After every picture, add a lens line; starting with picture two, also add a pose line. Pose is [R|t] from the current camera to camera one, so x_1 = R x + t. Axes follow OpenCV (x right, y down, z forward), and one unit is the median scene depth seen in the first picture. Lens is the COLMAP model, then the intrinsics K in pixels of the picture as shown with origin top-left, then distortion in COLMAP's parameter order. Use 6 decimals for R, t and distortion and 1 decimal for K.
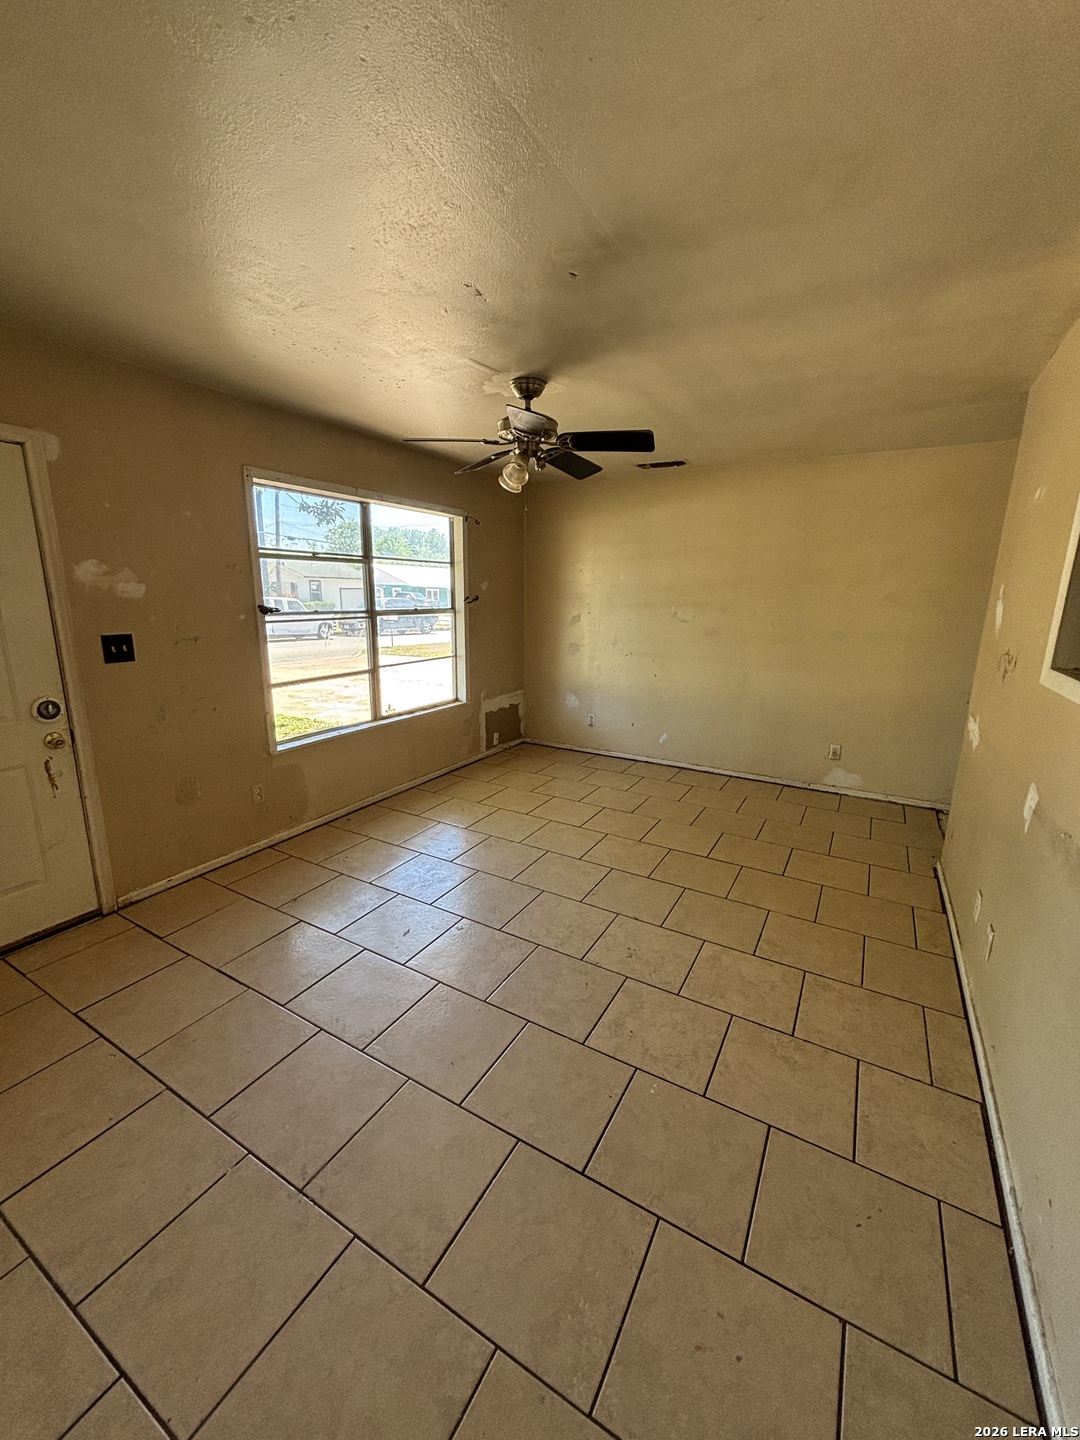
lens RADIAL K [[582.4, 0, 540.0], [0, 582.4, 720.0], [0, 0, 1]] dist [0.001581, 0.000036]
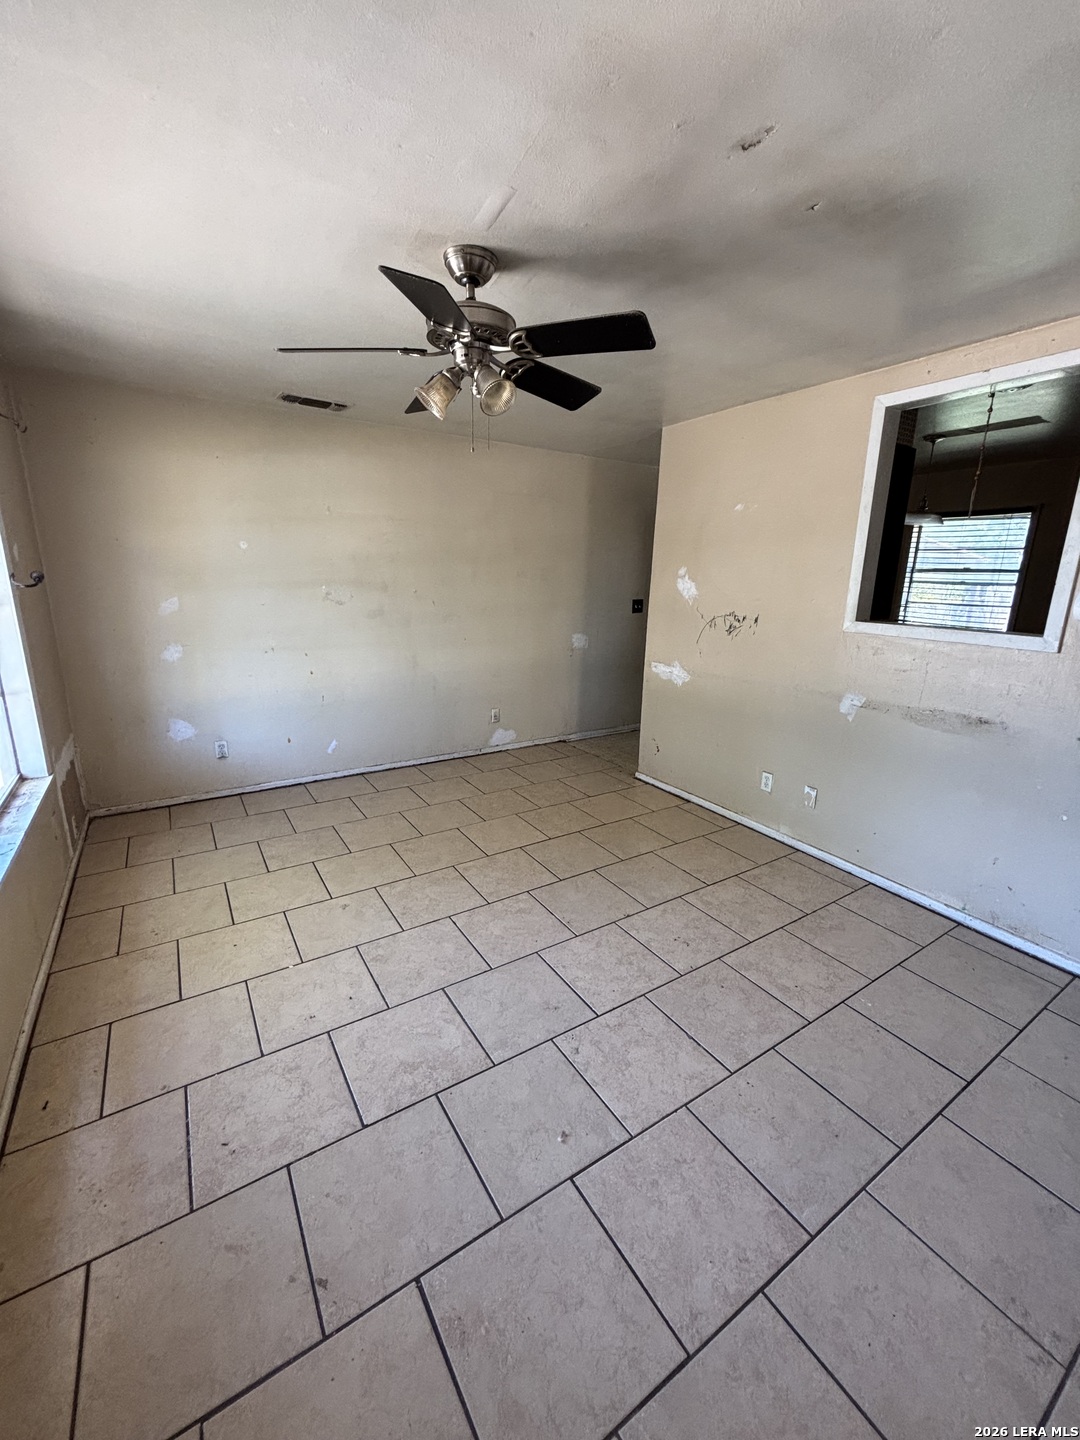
lens RADIAL K [[582.4, 0, 540.0], [0, 582.4, 720.0], [0, 0, 1]] dist [0.001581, 0.000036]
pose [[0.452087, -0.221566, 0.864017, -0.409719], [0.177594, 0.971623, 0.156236, -0.093273], [-0.874115, 0.082812, 0.478607, 0.396448]]
